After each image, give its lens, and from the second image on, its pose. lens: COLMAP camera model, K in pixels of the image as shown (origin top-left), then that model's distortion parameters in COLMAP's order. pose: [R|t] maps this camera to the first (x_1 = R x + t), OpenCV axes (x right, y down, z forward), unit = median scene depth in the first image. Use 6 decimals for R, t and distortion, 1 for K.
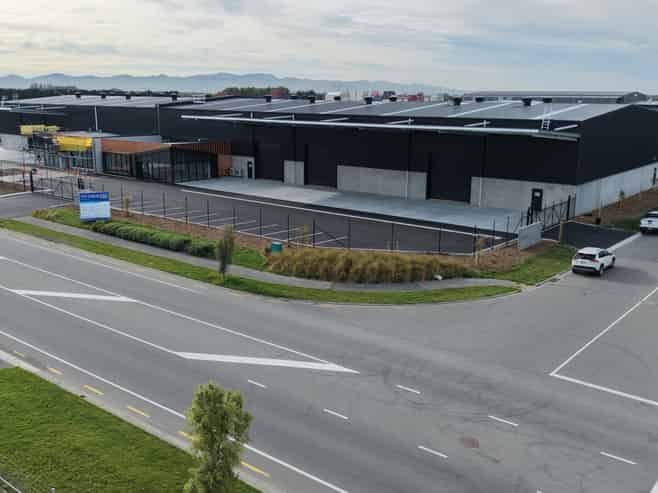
lens RADIAL K [[669.9, 0, 329.0], [0, 669.9, 246.5], [0, 0, 1]] dist [0.053443, -0.005866]
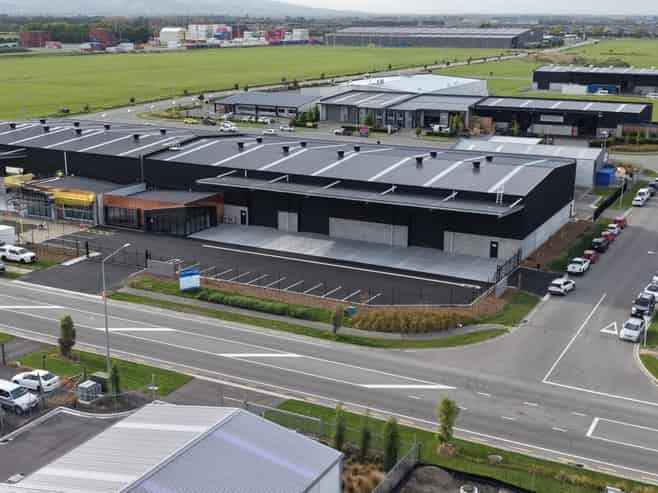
lens RADIAL K [[856.6, 0, 329.0], [0, 856.6, 246.5], [0, 0, 1]] dist [0.100710, 0.027361]
pose [[0.980275, -0.053074, 0.190379, -0.386292], [0.046415, 0.998150, 0.039272, -0.174189], [-0.192111, -0.029661, 0.980925, -0.712813]]
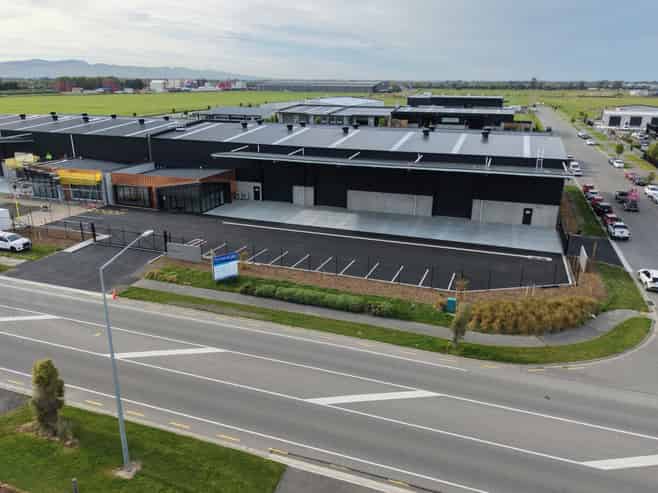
lens RADIAL K [[501.7, 0, 329.0], [0, 501.7, 246.5], [0, 0, 1]] dist [0.026857, -0.007122]
pose [[0.942956, -0.105083, 0.315899, -0.428992], [0.074229, 0.991354, 0.108200, -0.161682], [-0.324537, -0.078579, 0.942603, 0.186224]]
